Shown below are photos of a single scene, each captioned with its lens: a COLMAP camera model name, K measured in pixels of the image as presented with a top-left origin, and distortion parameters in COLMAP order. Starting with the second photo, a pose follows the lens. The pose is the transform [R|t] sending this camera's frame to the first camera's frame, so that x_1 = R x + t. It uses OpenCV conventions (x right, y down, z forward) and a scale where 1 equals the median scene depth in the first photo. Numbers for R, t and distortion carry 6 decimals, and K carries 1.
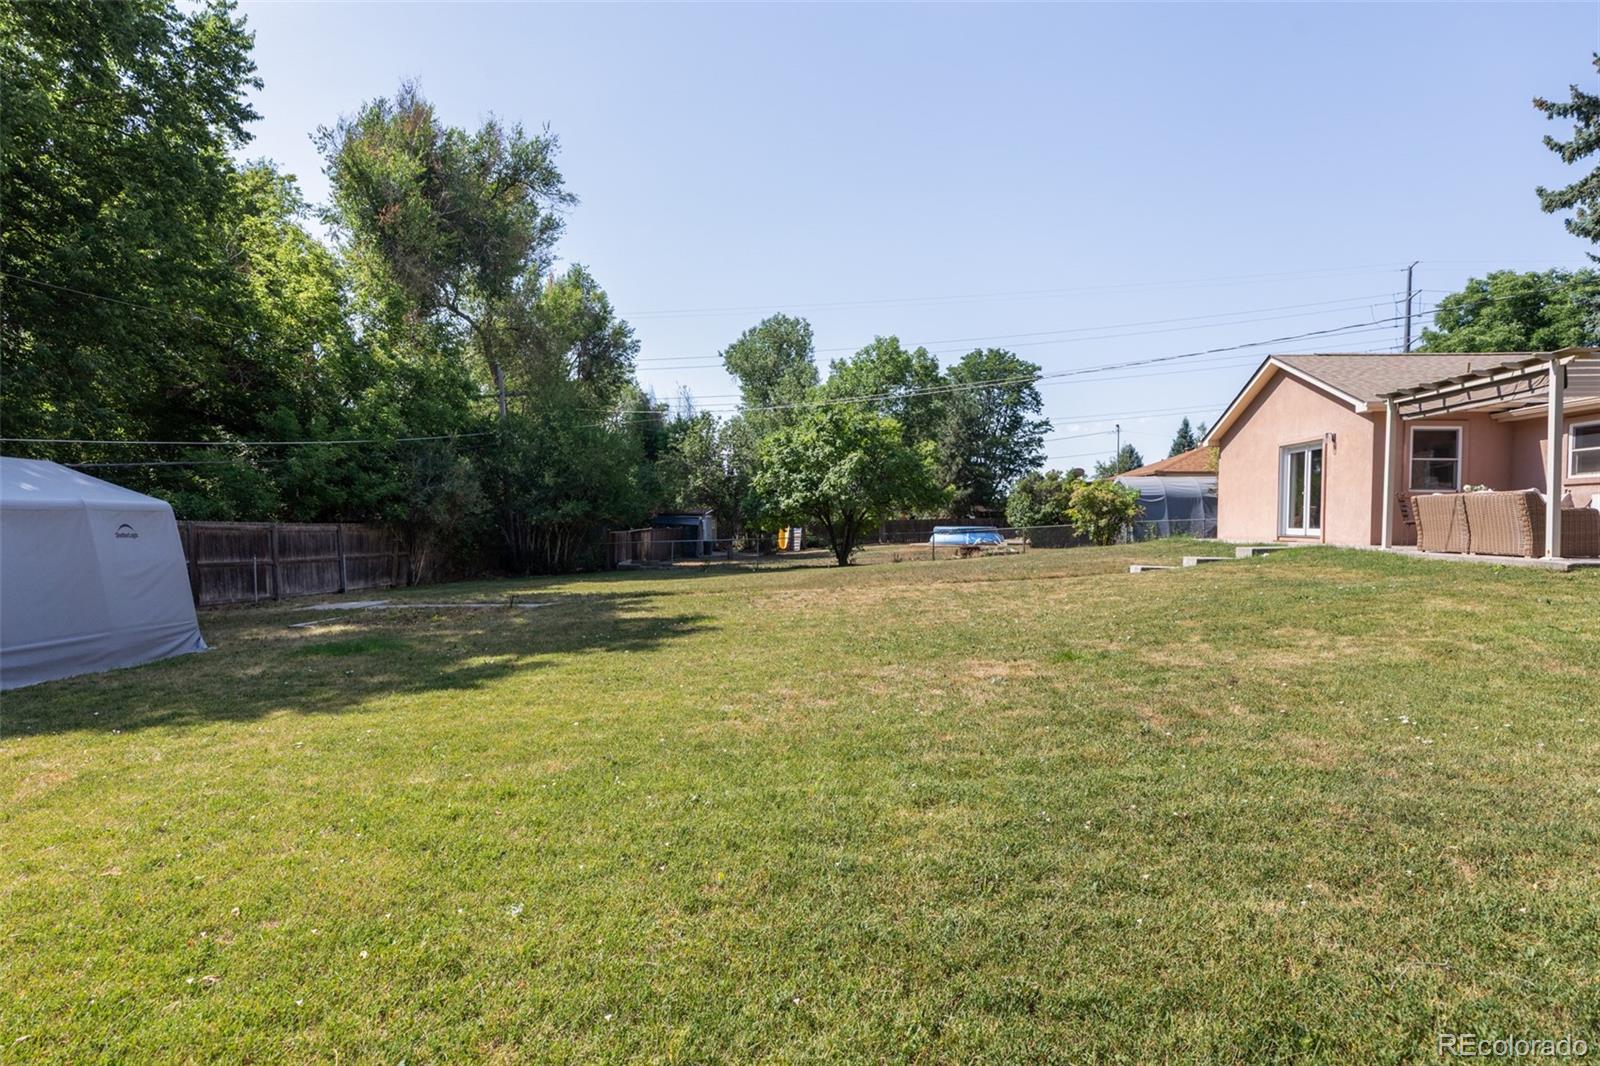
lens RADIAL K [[890.0, 0, 797.6], [0, 890.0, 533.8], [0, 0, 1]] dist [0.002979, -0.000013]
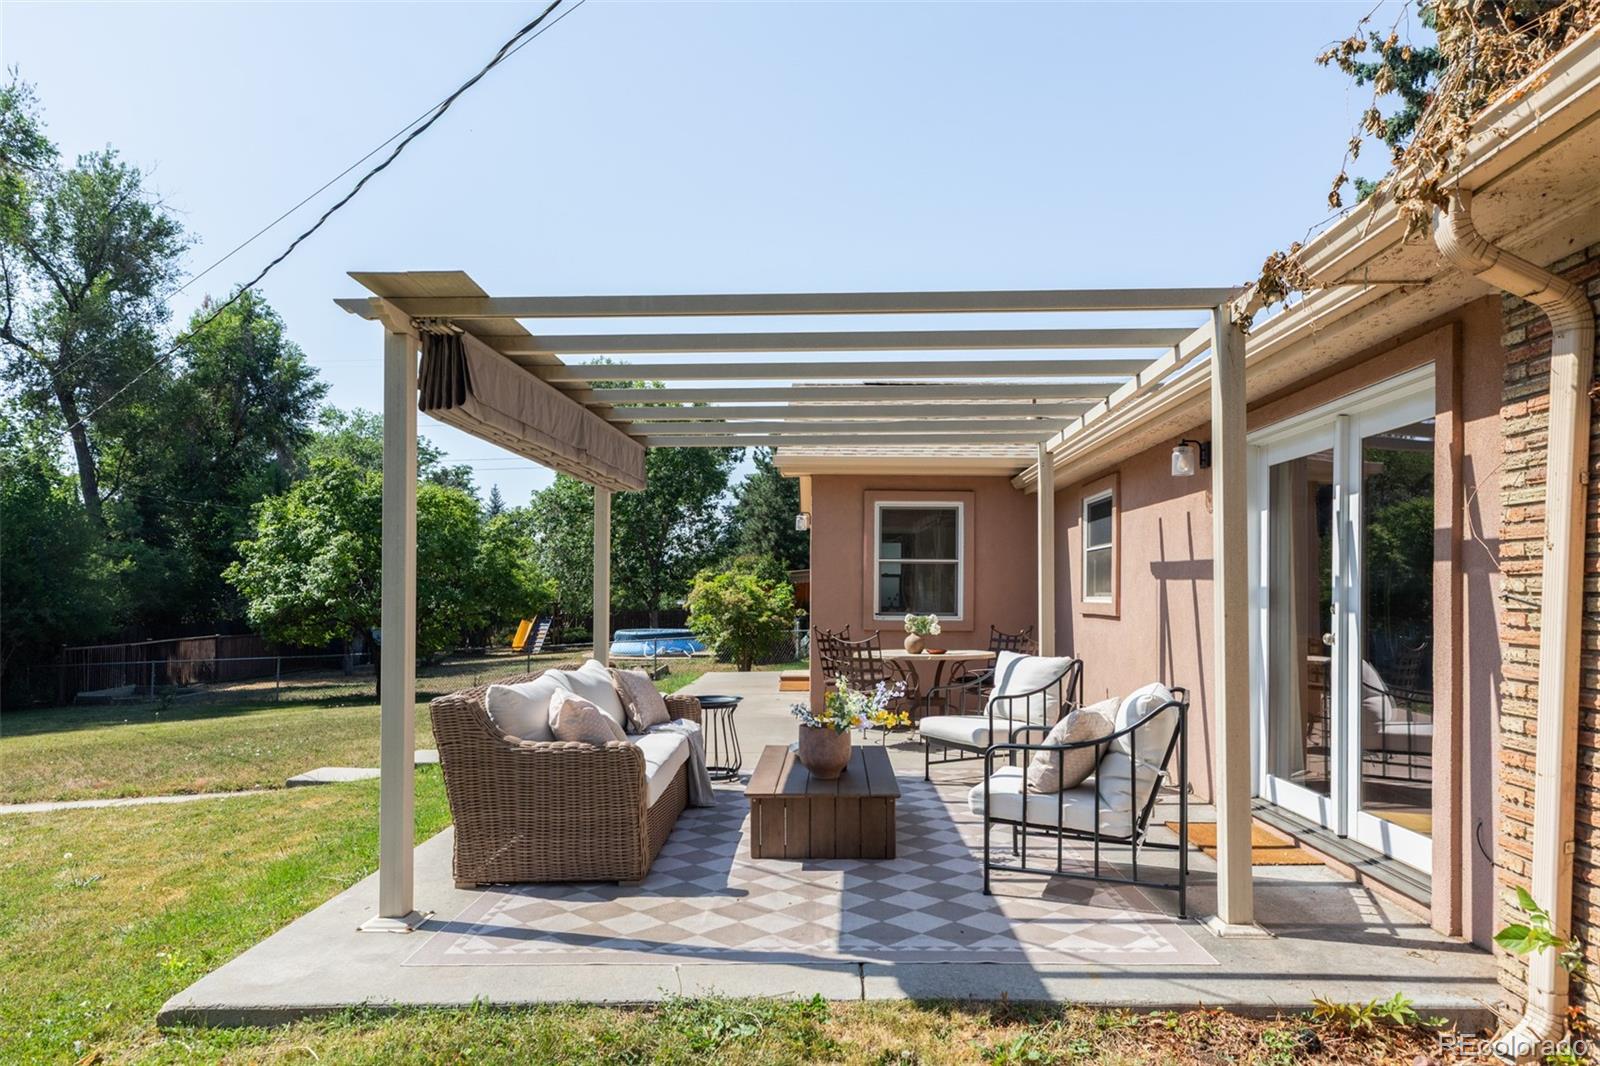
lens RADIAL K [[966.6, 0, 806.0], [0, 966.6, 587.2], [0, 0, 1]] dist [0.006798, 0.000744]
pose [[0.998703, -0.006121, 0.050550, 0.369294], [0.007209, 0.999746, -0.021367, -0.032978], [-0.050407, 0.021703, 0.998493, 0.241900]]
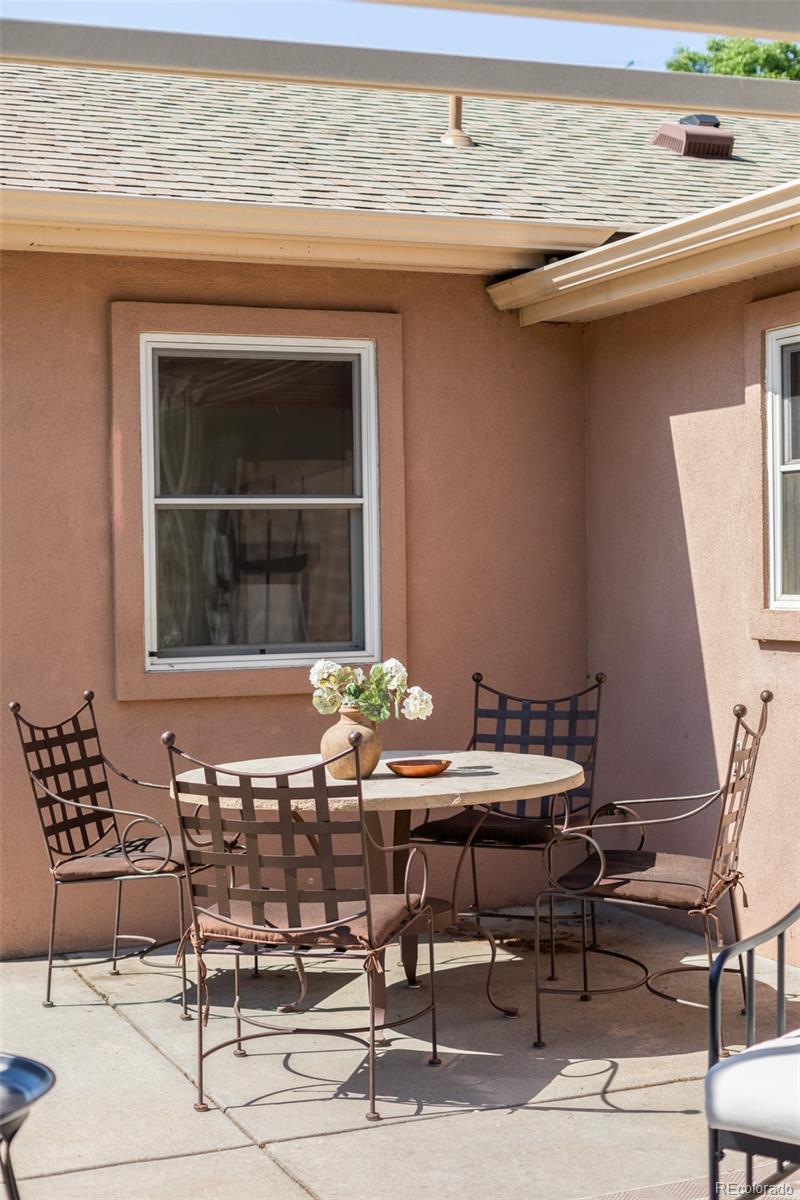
lens RADIAL K [[1865.8, 0, 398.7], [0, 1865.8, 599.4], [0, 0, 1]] dist [-0.019911, 0.000000]
pose [[0.893949, -0.037054, 0.446635, 0.333568], [0.033744, 0.999312, 0.015367, -0.040340], [-0.446897, 0.001334, 0.894584, 0.368073]]
